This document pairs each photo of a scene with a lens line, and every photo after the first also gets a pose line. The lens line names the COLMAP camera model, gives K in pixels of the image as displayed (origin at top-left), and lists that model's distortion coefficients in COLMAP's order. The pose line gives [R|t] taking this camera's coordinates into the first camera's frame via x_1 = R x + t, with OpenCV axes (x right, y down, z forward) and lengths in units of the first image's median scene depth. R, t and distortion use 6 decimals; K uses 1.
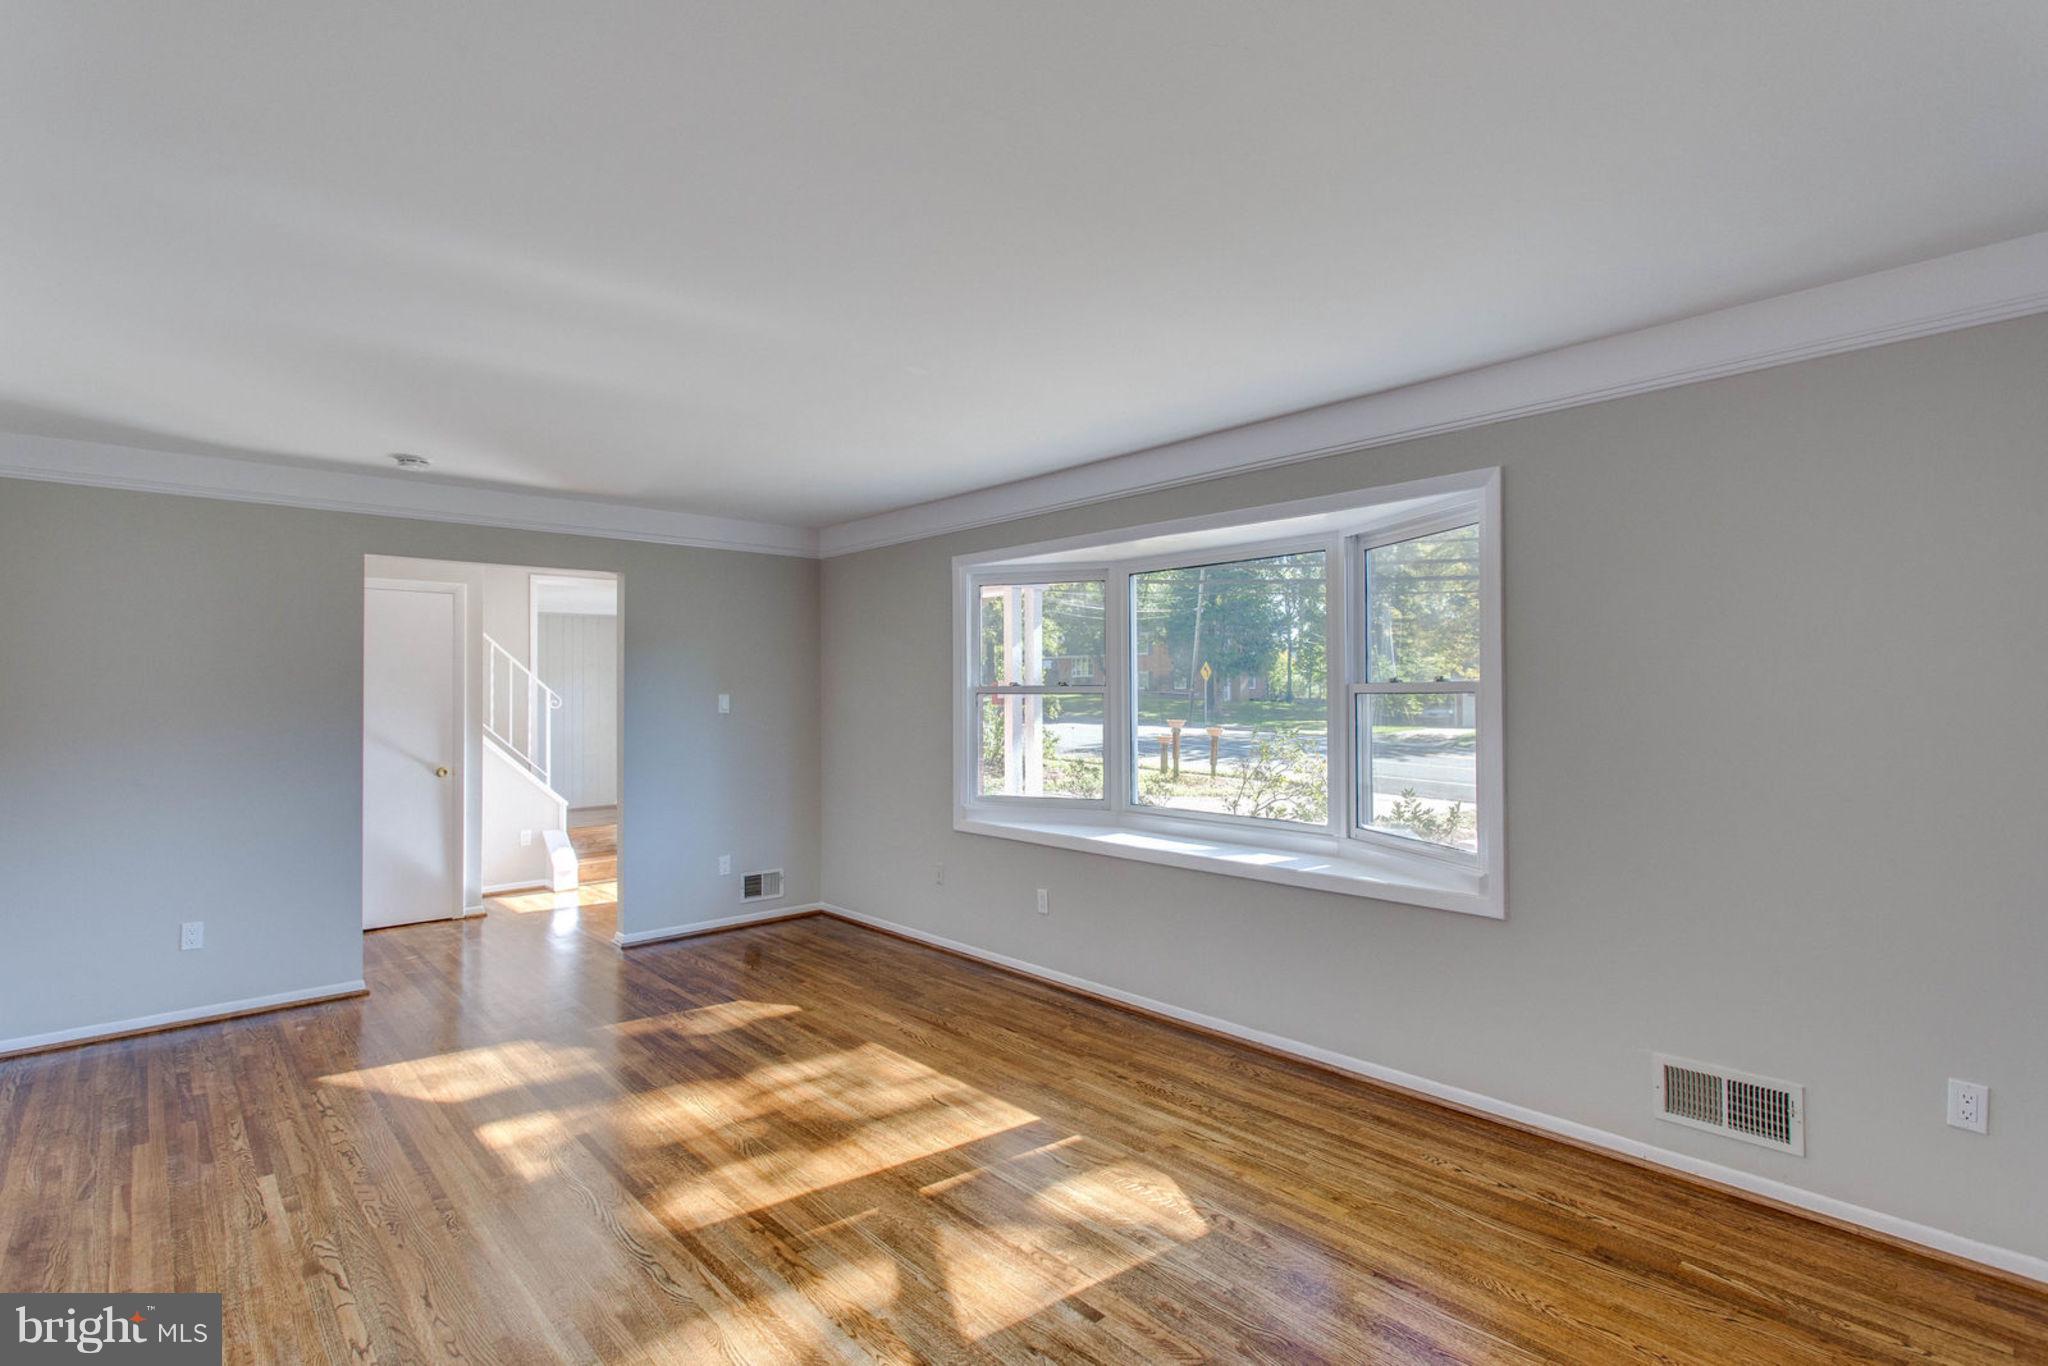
lens RADIAL K [[990.0, 0, 1031.5], [0, 990.0, 678.5], [0, 0, 1]] dist [0.006751, 0.000111]
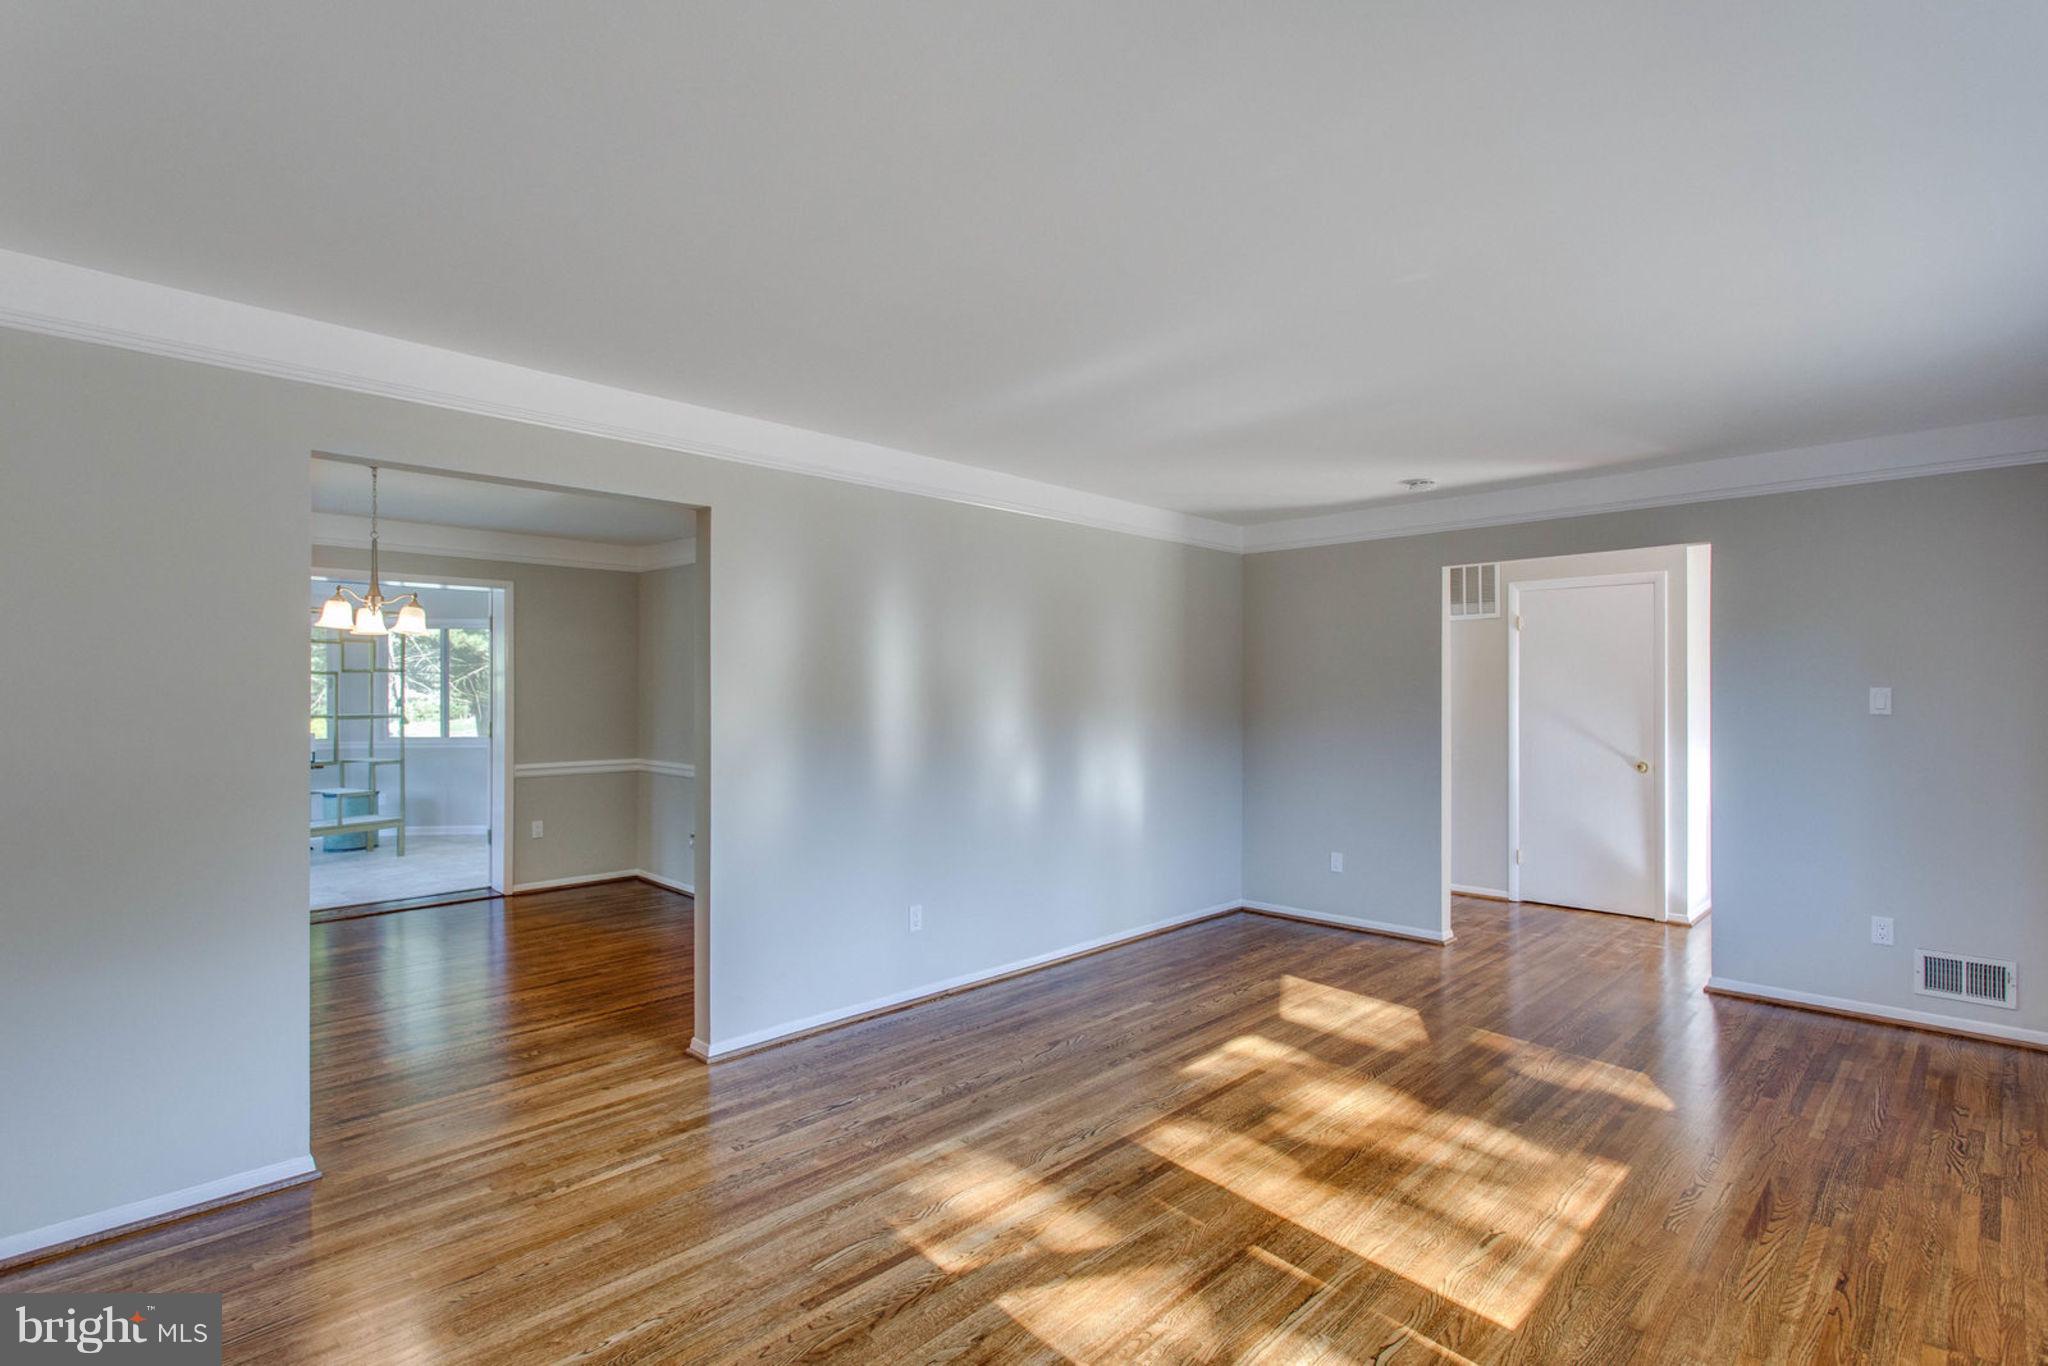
lens RADIAL K [[990.0, 0, 1033.5], [0, 990.0, 689.9], [0, 0, 1]] dist [0.006751, 0.000111]
pose [[0.055219, 0.000833, -0.998474, 0.614265], [0.016442, 0.999863, 0.001743, 0.011611], [0.998339, -0.016514, 0.055198, 0.615277]]
